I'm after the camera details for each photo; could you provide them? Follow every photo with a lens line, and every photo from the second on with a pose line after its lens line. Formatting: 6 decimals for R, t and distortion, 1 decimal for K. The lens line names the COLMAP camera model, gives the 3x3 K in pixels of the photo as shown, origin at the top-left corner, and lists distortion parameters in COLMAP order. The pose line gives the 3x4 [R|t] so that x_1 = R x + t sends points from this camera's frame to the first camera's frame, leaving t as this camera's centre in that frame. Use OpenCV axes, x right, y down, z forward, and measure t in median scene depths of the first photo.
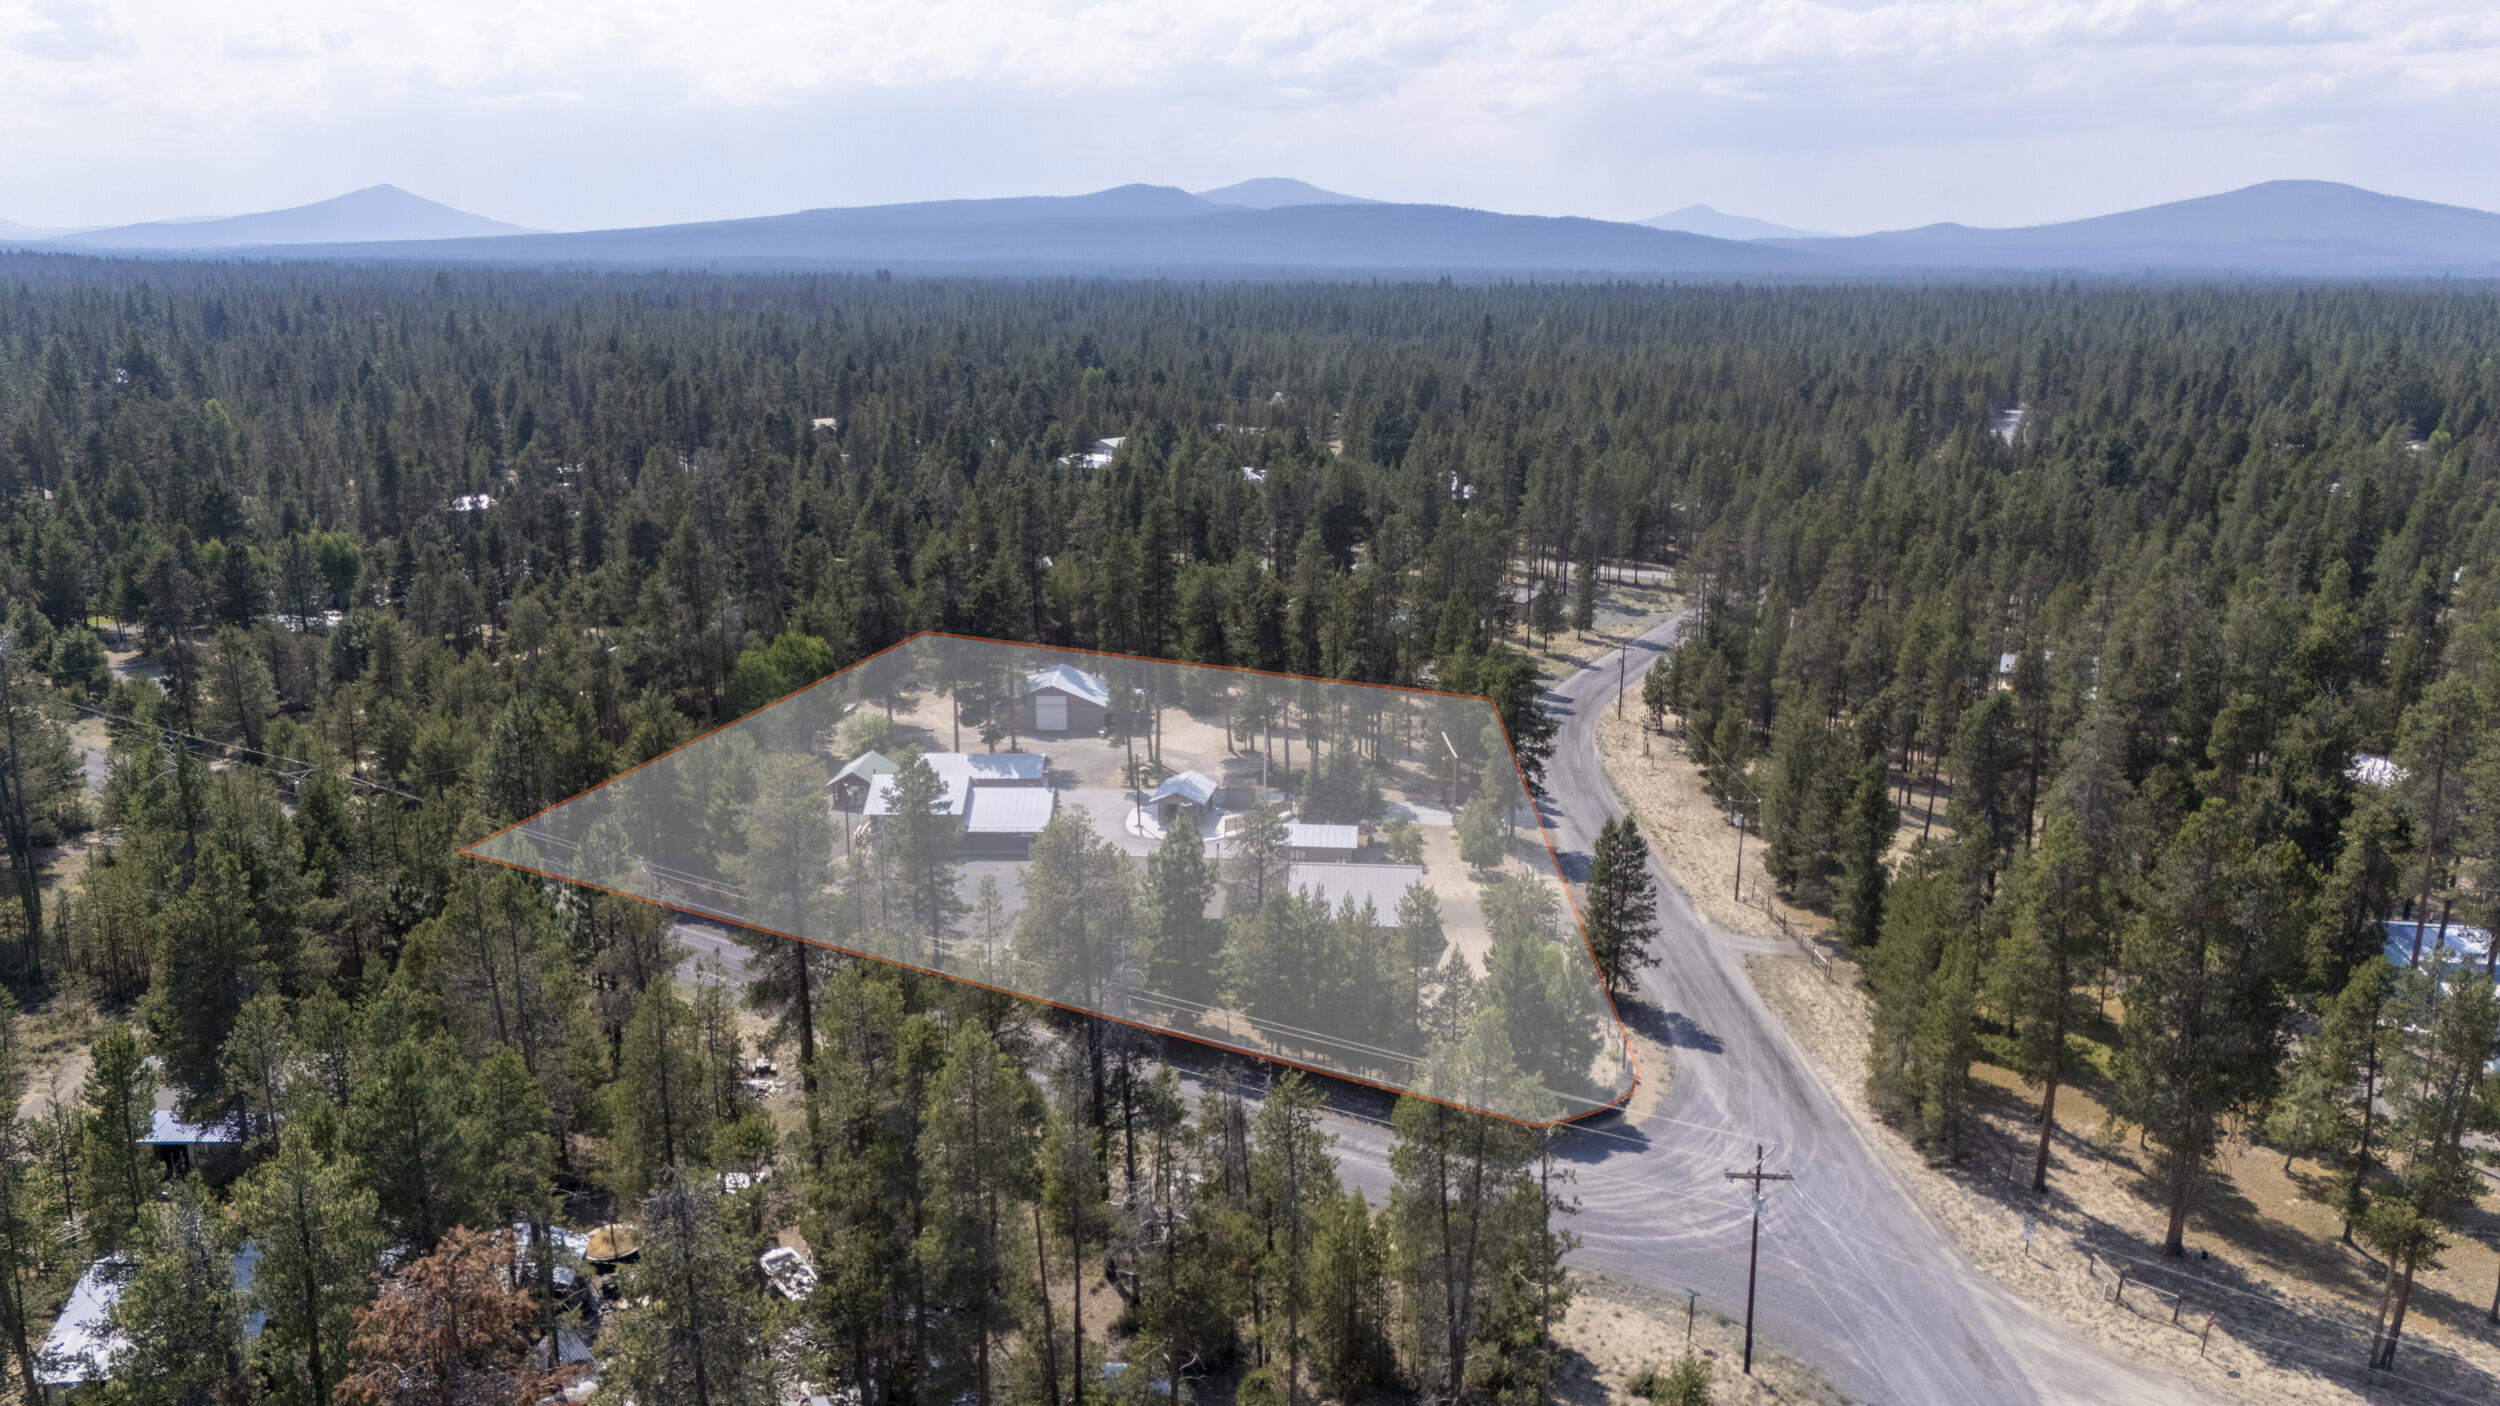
lens RADIAL K [[1860.4, 0, 1255.1], [0, 1860.4, 712.5], [0, 0, 1]] dist [0.044495, -0.039576]
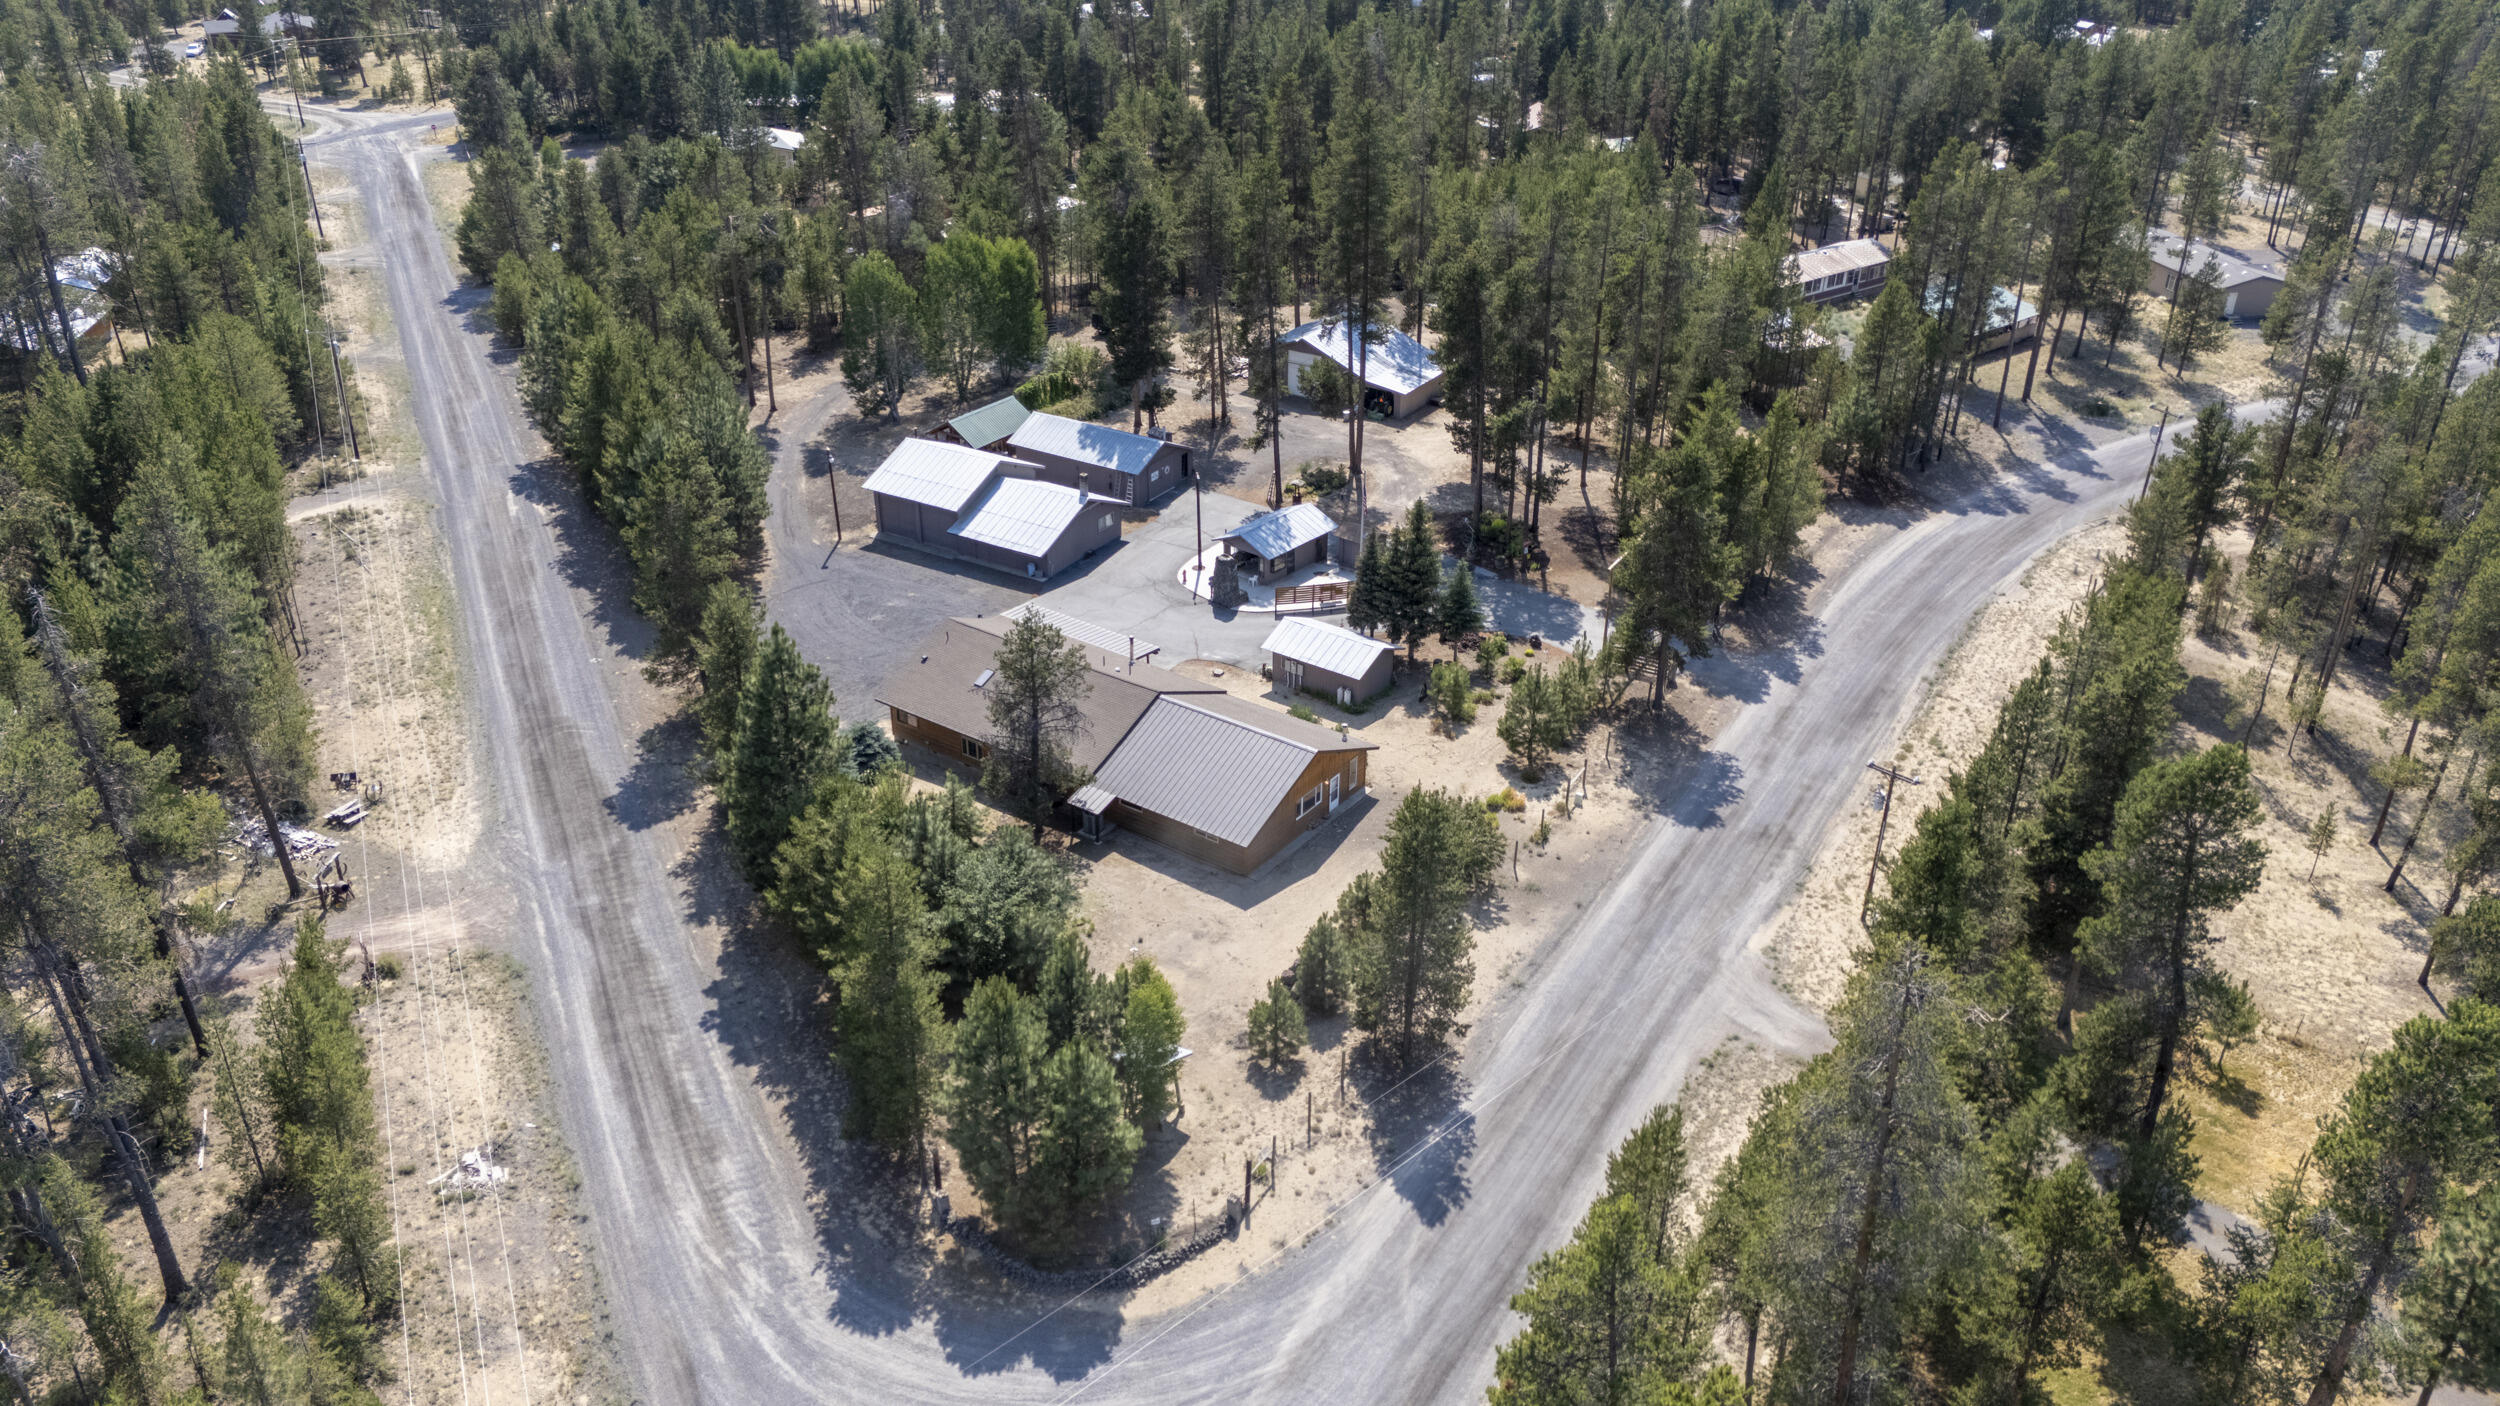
lens RADIAL K [[1860.4, 0, 1243.3], [0, 1860.4, 706.6], [0, 0, 1]] dist [0.044495, -0.039576]
pose [[0.854679, 0.246559, -0.456872, 0.268565], [-0.127214, 0.952662, 0.276139, -0.082333], [0.503329, -0.177890, 0.845586, 0.315502]]
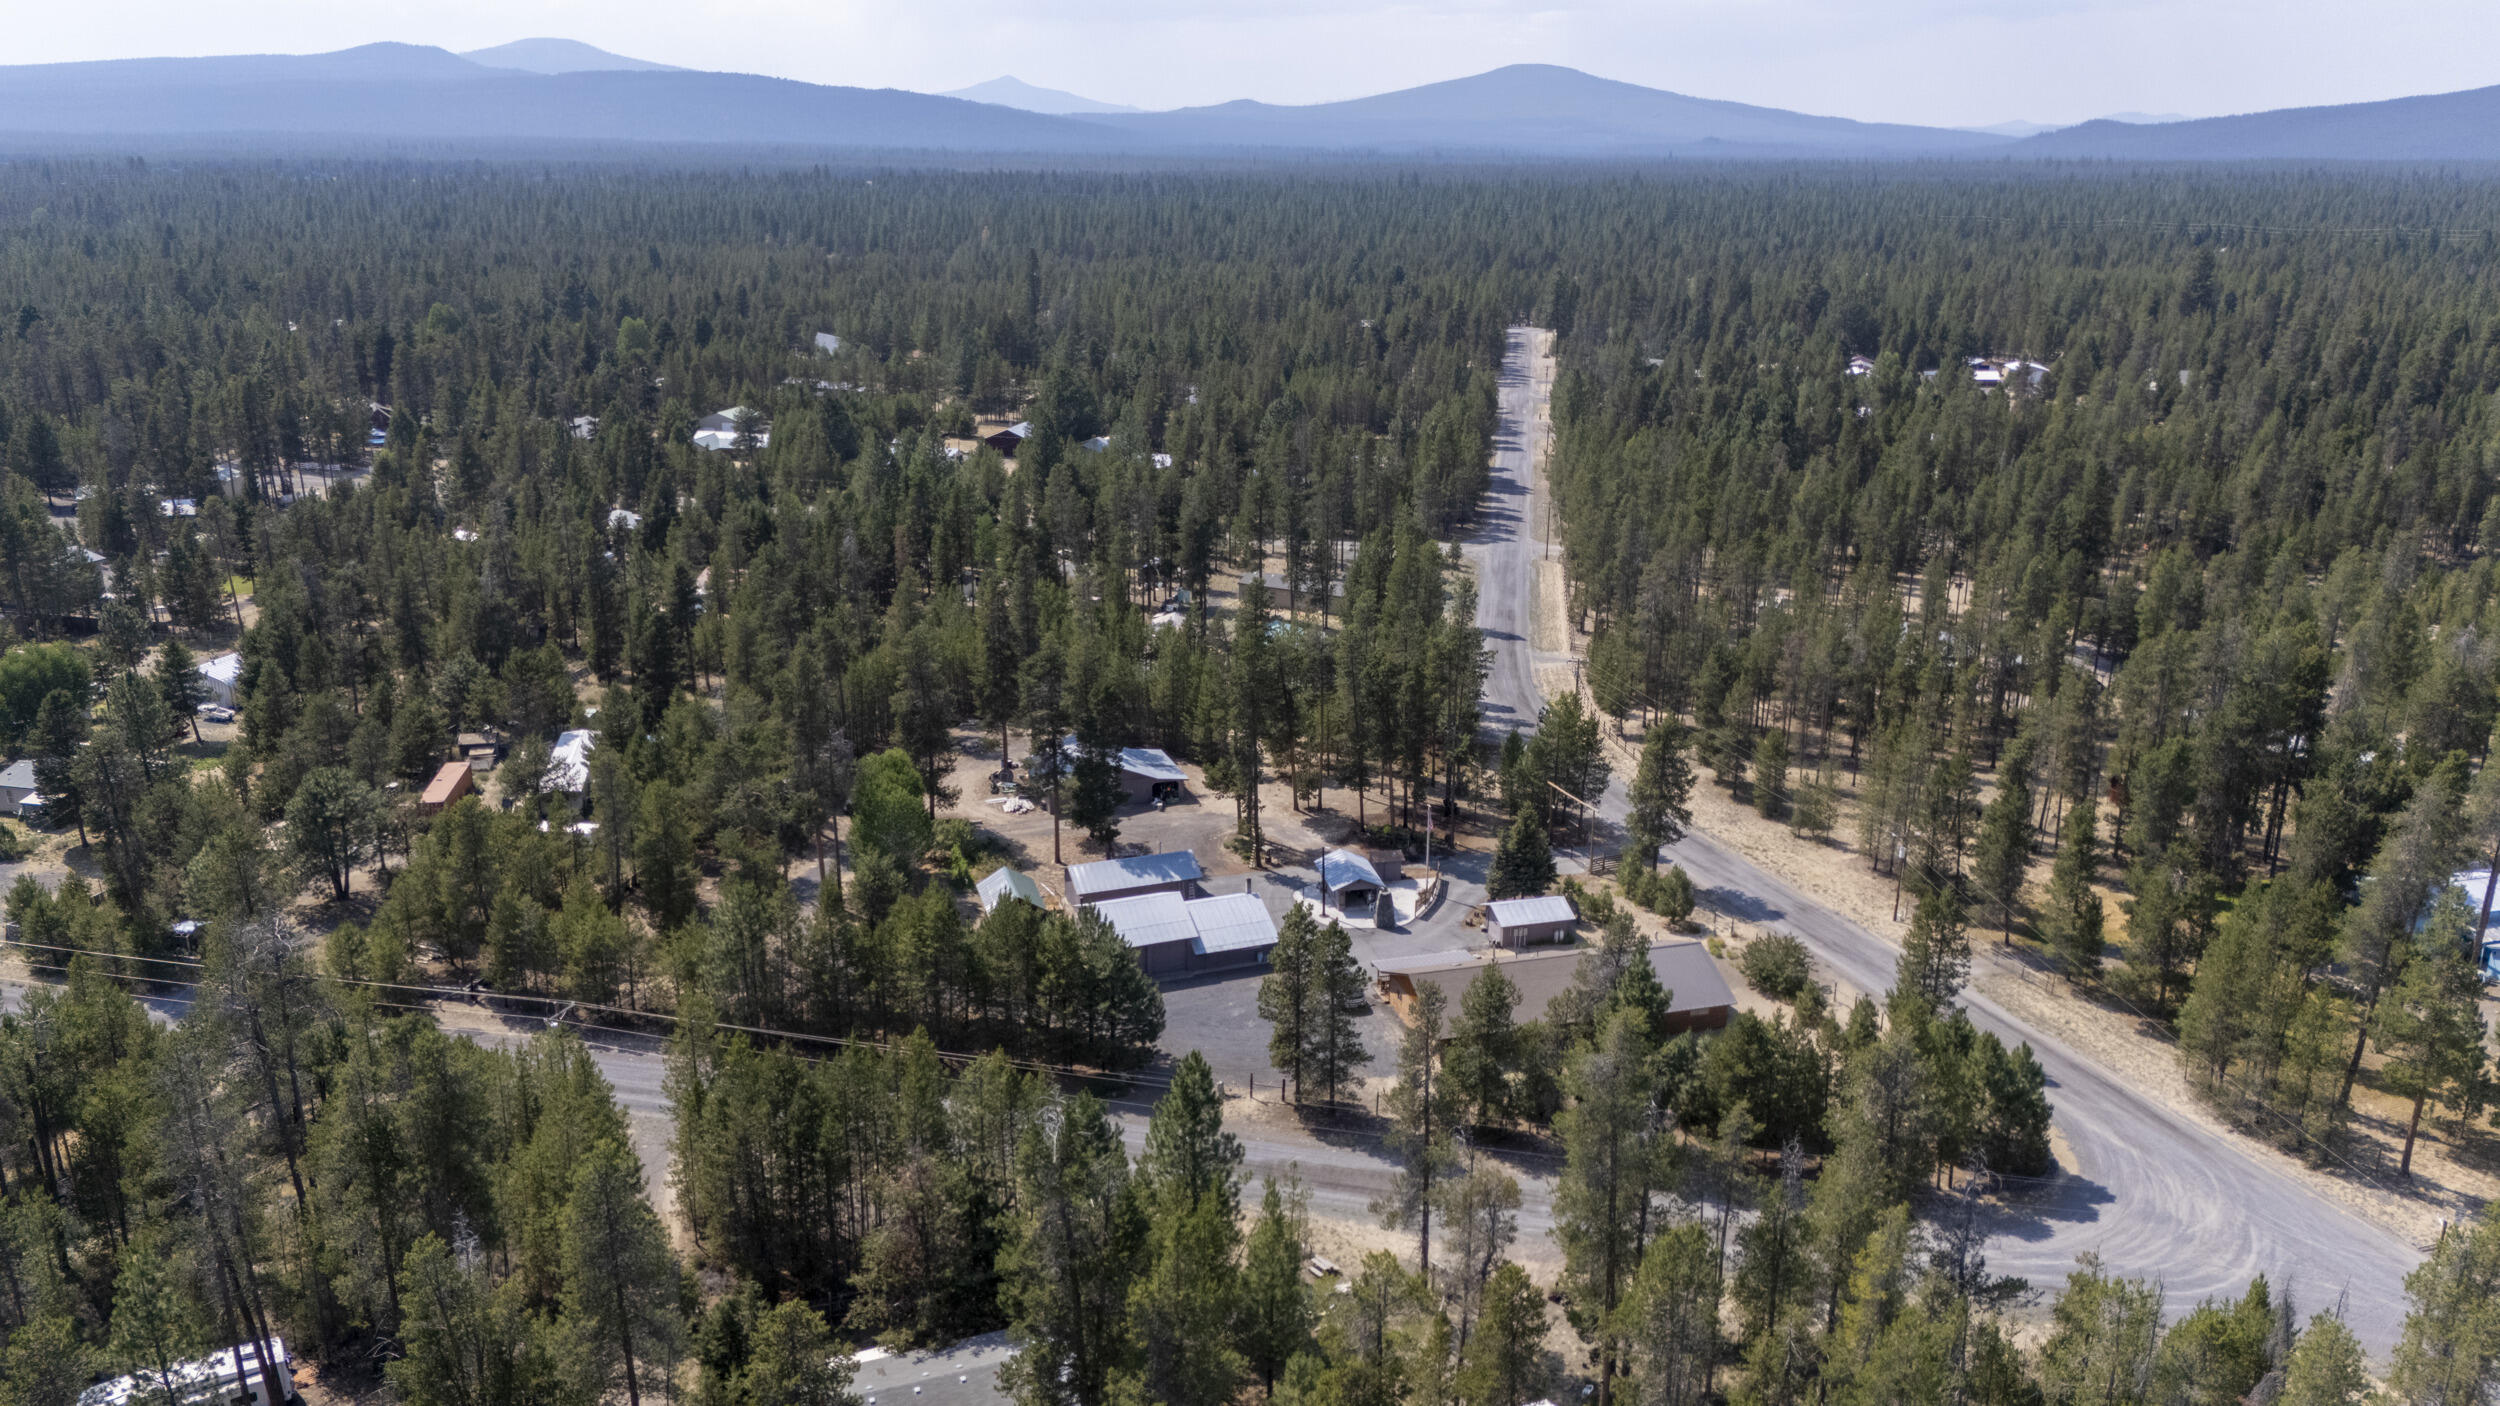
lens RADIAL K [[1860.4, 0, 1246.0], [0, 1860.4, 701.0], [0, 0, 1]] dist [0.044495, -0.039576]
pose [[0.934890, -0.103767, 0.339431, -0.377572], [0.082374, 0.993632, 0.076882, -0.119103], [-0.345247, -0.043916, 0.937484, 0.057583]]
